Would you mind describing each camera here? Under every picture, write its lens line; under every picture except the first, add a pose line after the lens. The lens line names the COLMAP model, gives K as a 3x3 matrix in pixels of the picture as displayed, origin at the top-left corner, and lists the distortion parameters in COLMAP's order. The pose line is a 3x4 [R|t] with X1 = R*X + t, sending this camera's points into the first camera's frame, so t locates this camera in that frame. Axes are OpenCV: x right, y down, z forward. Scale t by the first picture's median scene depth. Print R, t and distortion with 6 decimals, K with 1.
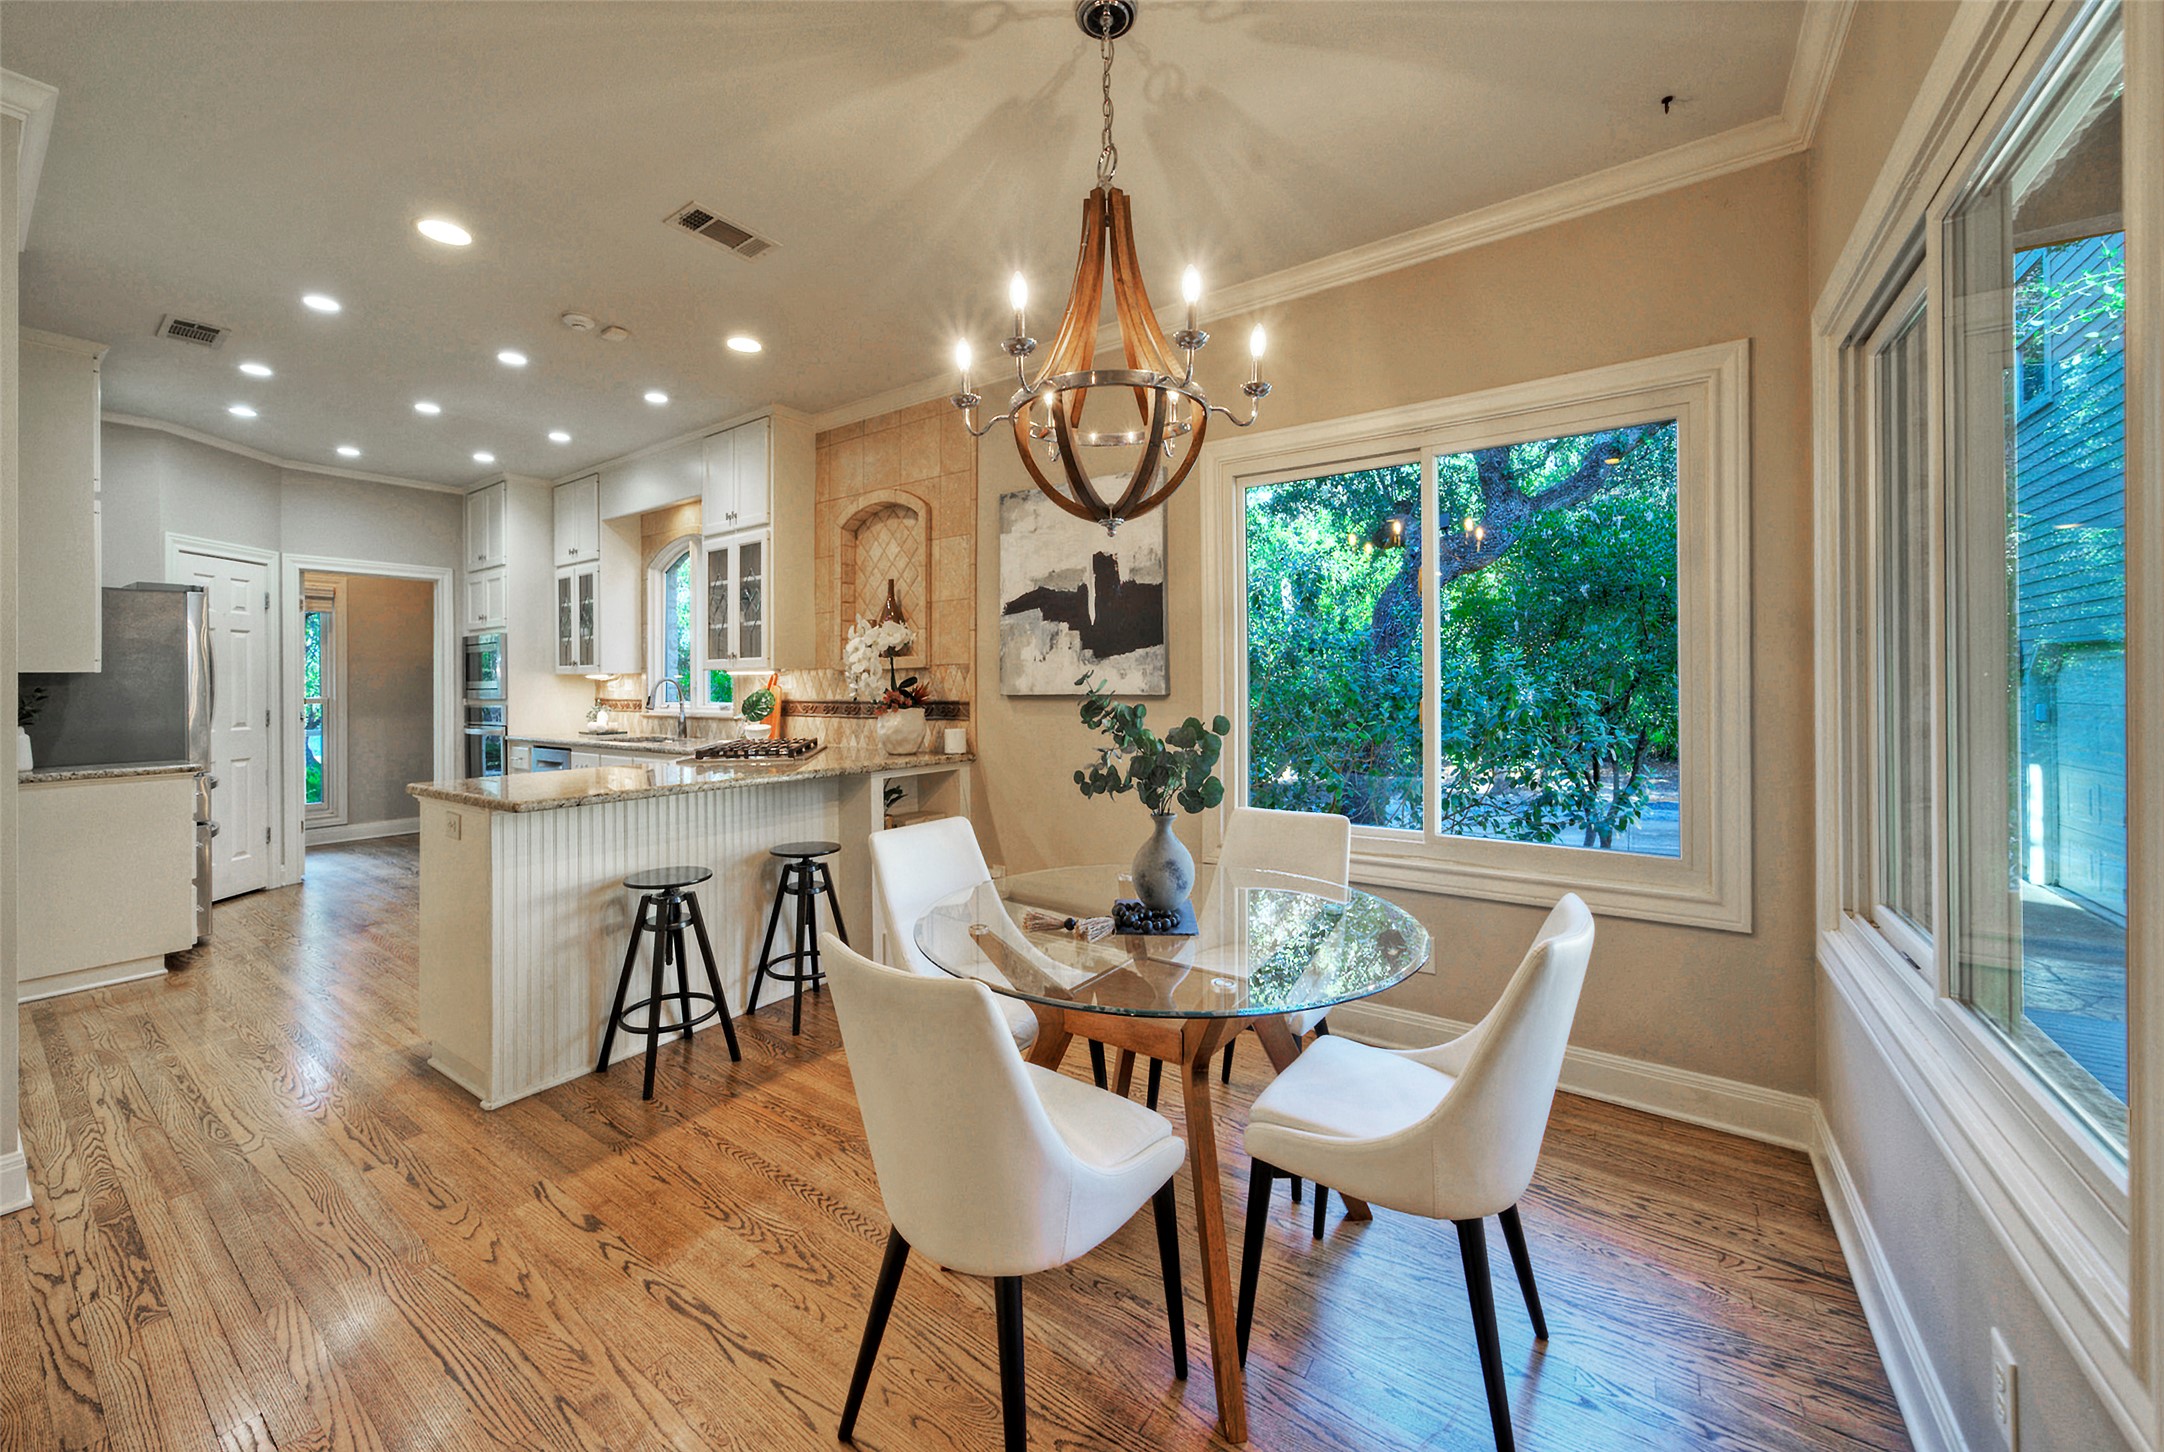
lens RADIAL K [[812.3, 0, 1080.8], [0, 812.3, 683.6], [0, 0, 1]] dist [0.001009, 0.000056]
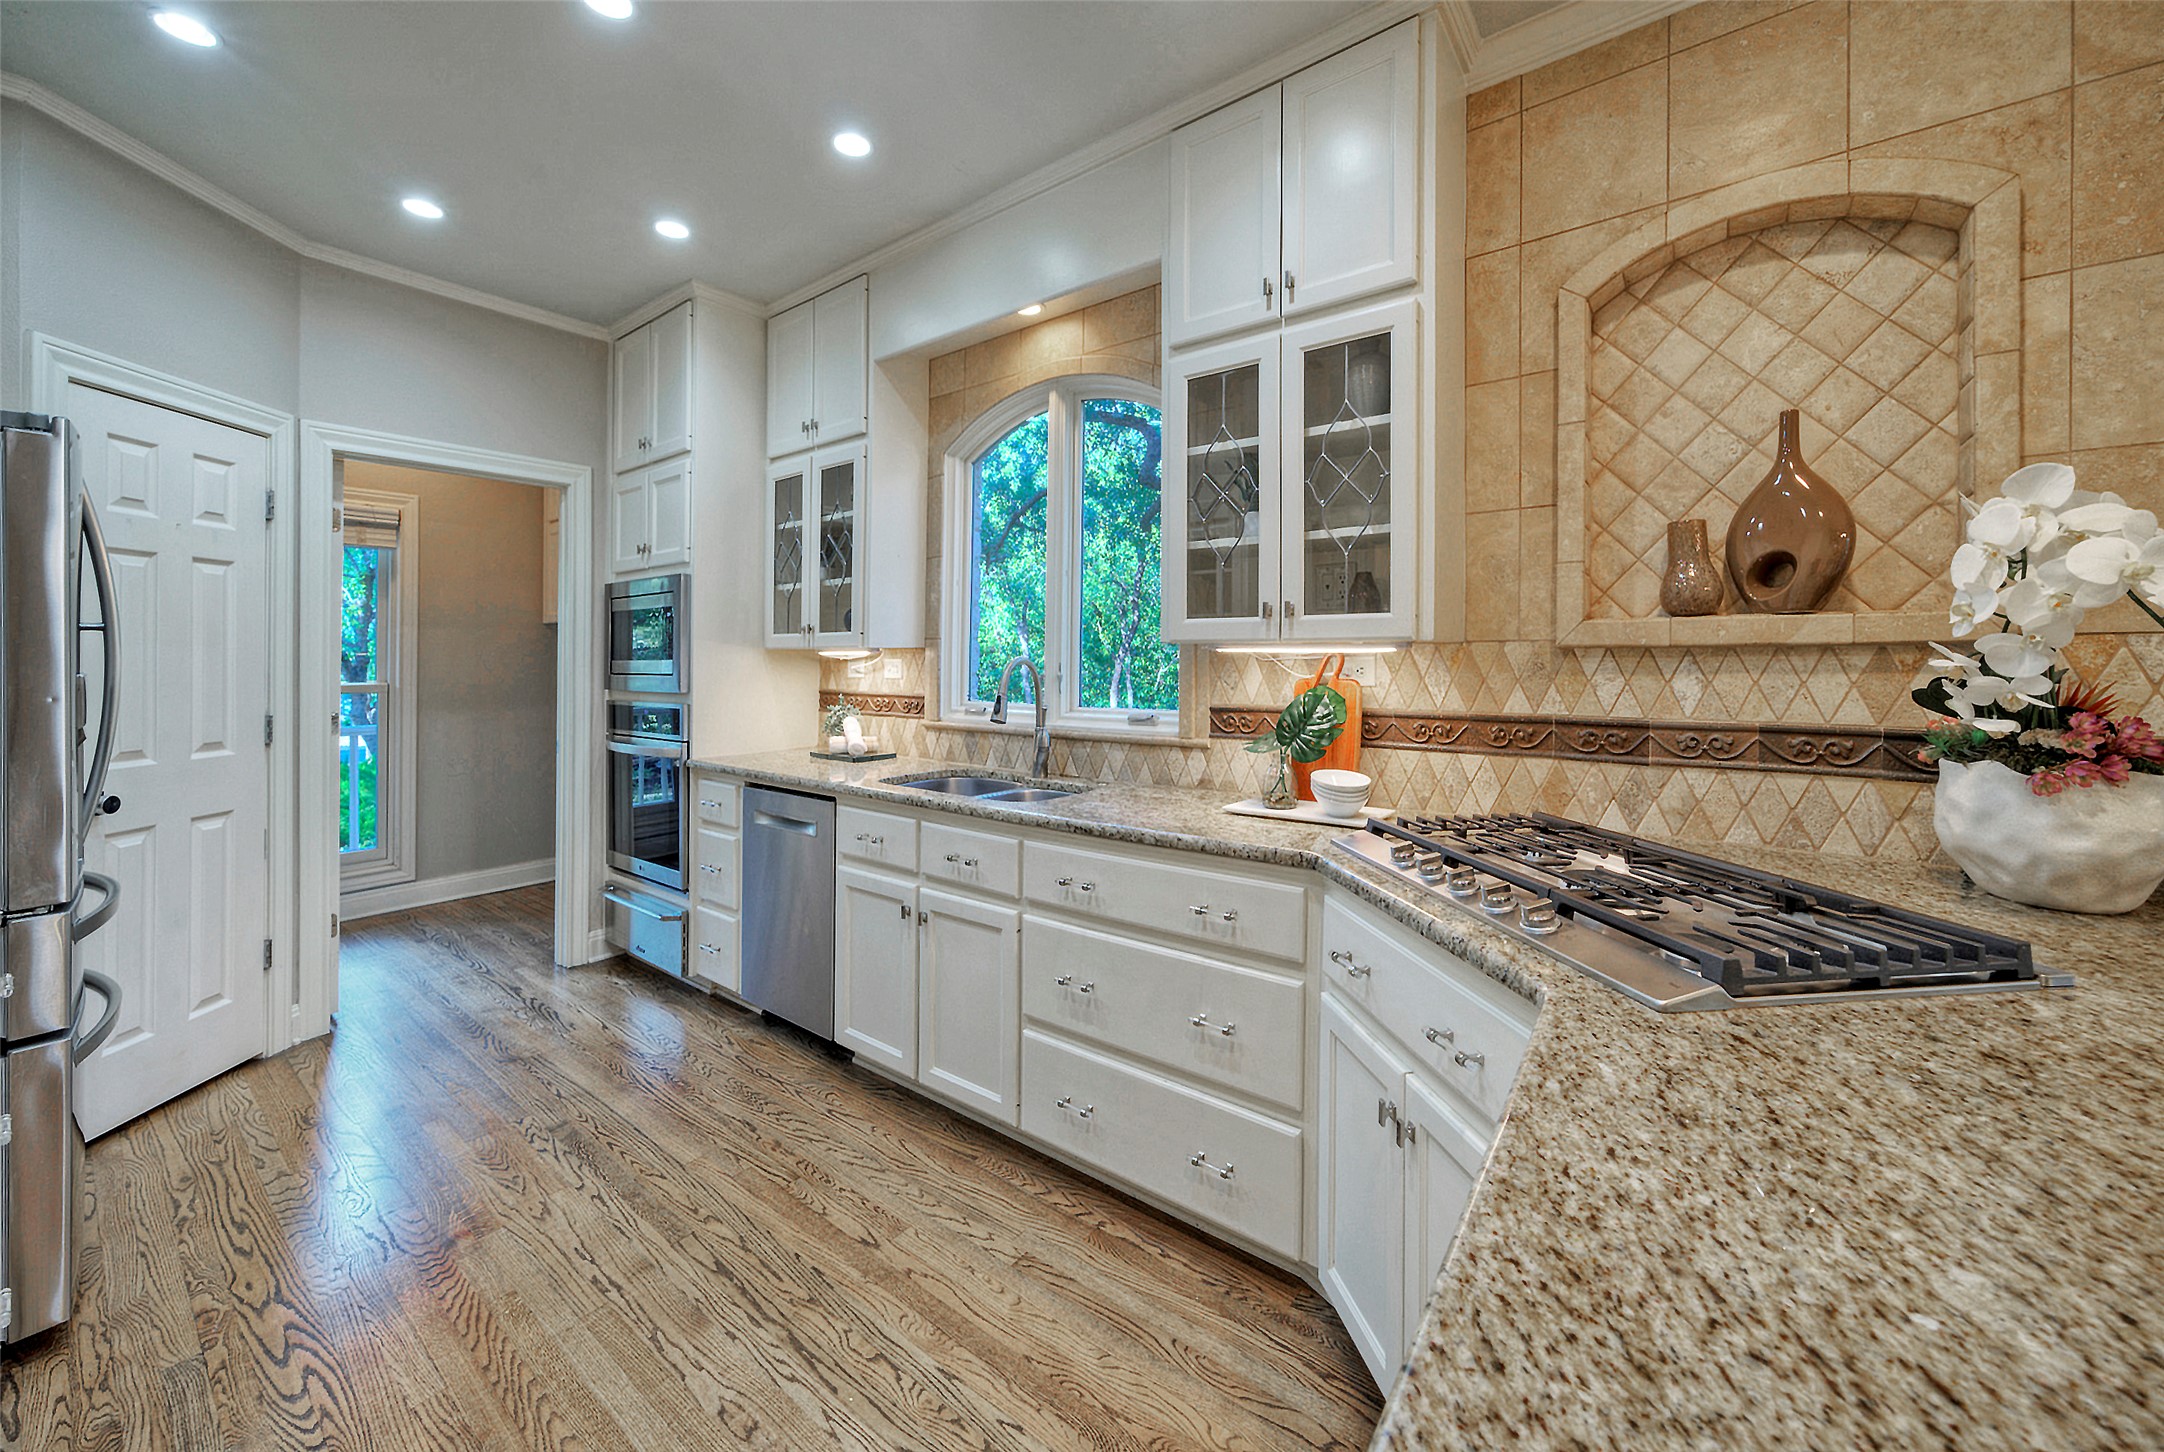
lens RADIAL K [[807.7, 0, 1073.7], [0, 807.7, 657.9], [0, 0, 1]] dist [-0.001941, 0.000131]
pose [[0.998555, 0.009033, -0.052974, -0.421875], [-0.009146, 0.999956, -0.001880, -0.006699], [0.052955, 0.002362, 0.998594, 0.471163]]
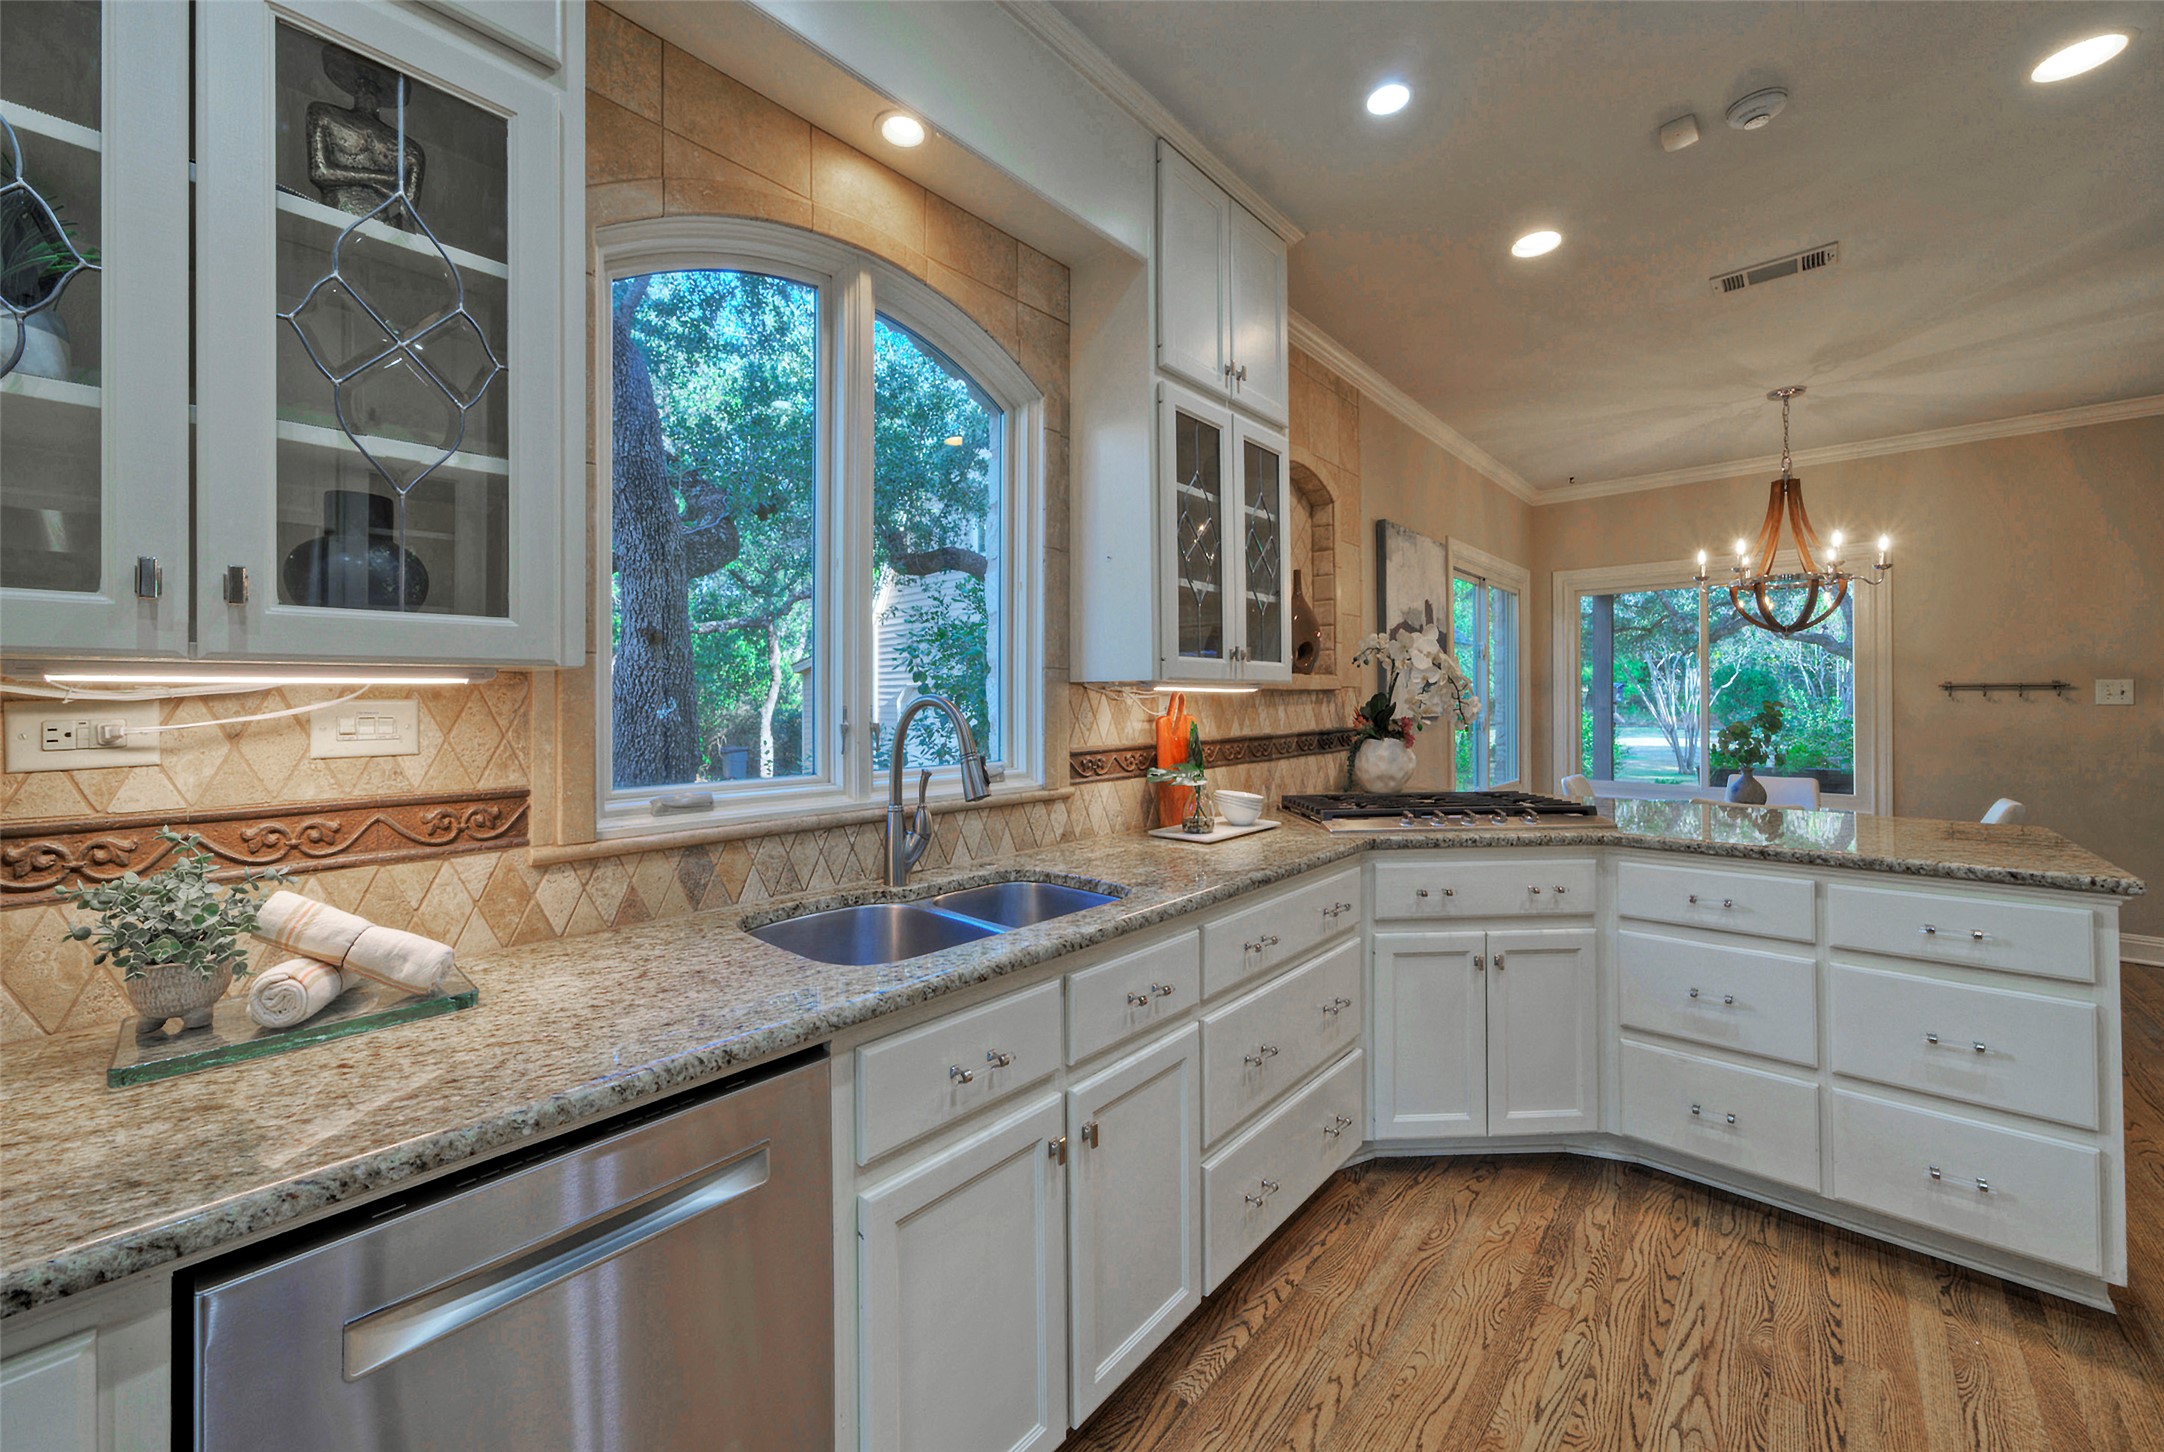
lens RADIAL K [[820.8, 0, 1072.8], [0, 820.8, 711.8], [0, 0, 1]] dist [0.017278, 0.000106]
pose [[0.129677, -0.003135, 0.991551, -0.765061], [-0.000463, 0.999995, 0.003222, -0.002630], [-0.991556, -0.000877, 0.129675, 0.848625]]
